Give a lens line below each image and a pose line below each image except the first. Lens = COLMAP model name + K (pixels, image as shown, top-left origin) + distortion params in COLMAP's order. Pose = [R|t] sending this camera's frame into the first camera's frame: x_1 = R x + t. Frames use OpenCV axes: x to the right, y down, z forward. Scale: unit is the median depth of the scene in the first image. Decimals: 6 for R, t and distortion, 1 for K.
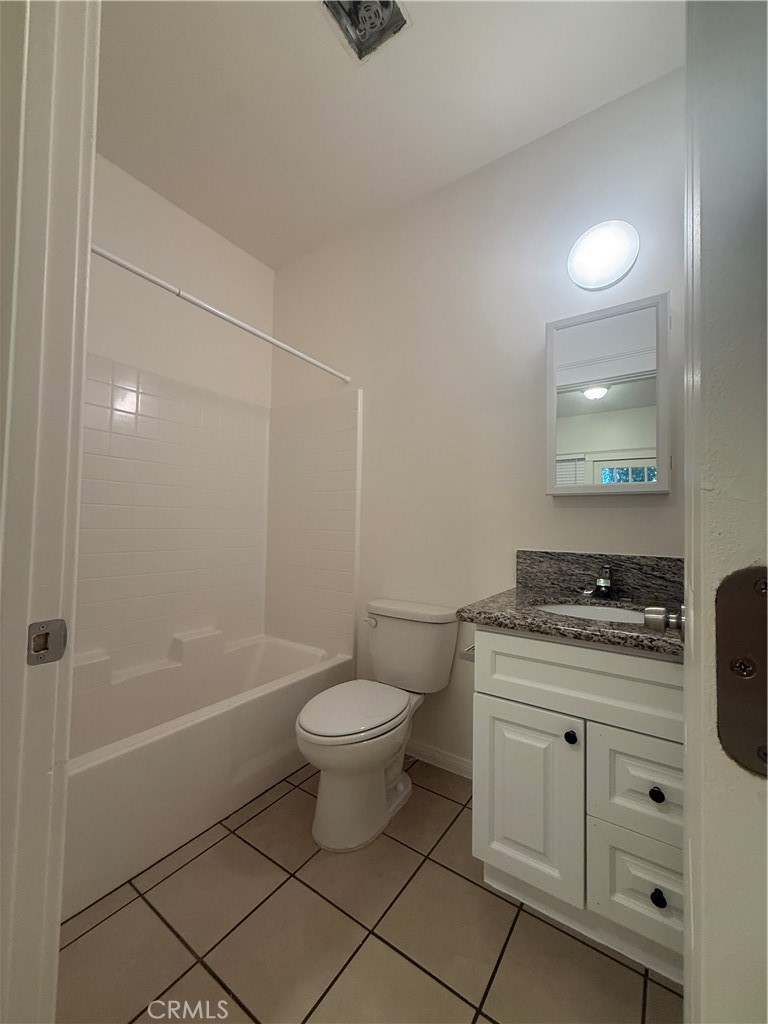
lens RADIAL K [[405.3, 0, 388.5], [0, 405.3, 515.6], [0, 0, 1]] dist [-0.002089, -0.000105]
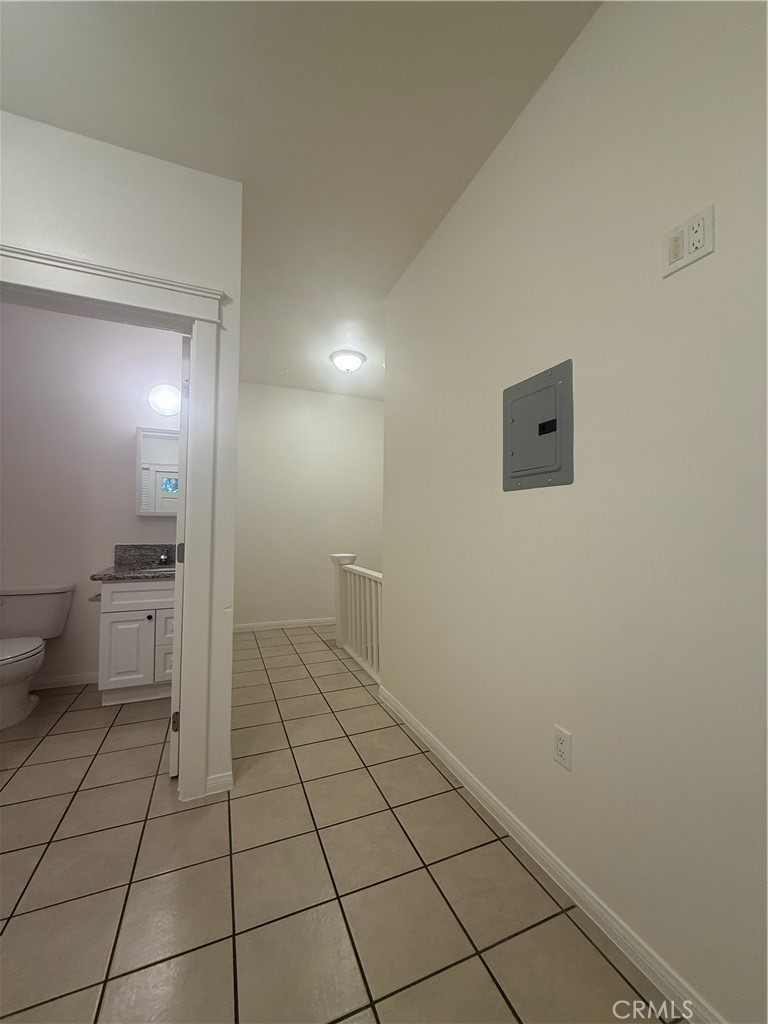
lens RADIAL K [[405.3, 0, 387.8], [0, 405.3, 512.9], [0, 0, 1]] dist [-0.002089, -0.000105]
pose [[0.544542, 0.011078, 0.838661, -0.643090], [-0.023505, 0.999722, 0.002057, -0.106543], [-0.838404, -0.020832, 0.544651, -1.194112]]
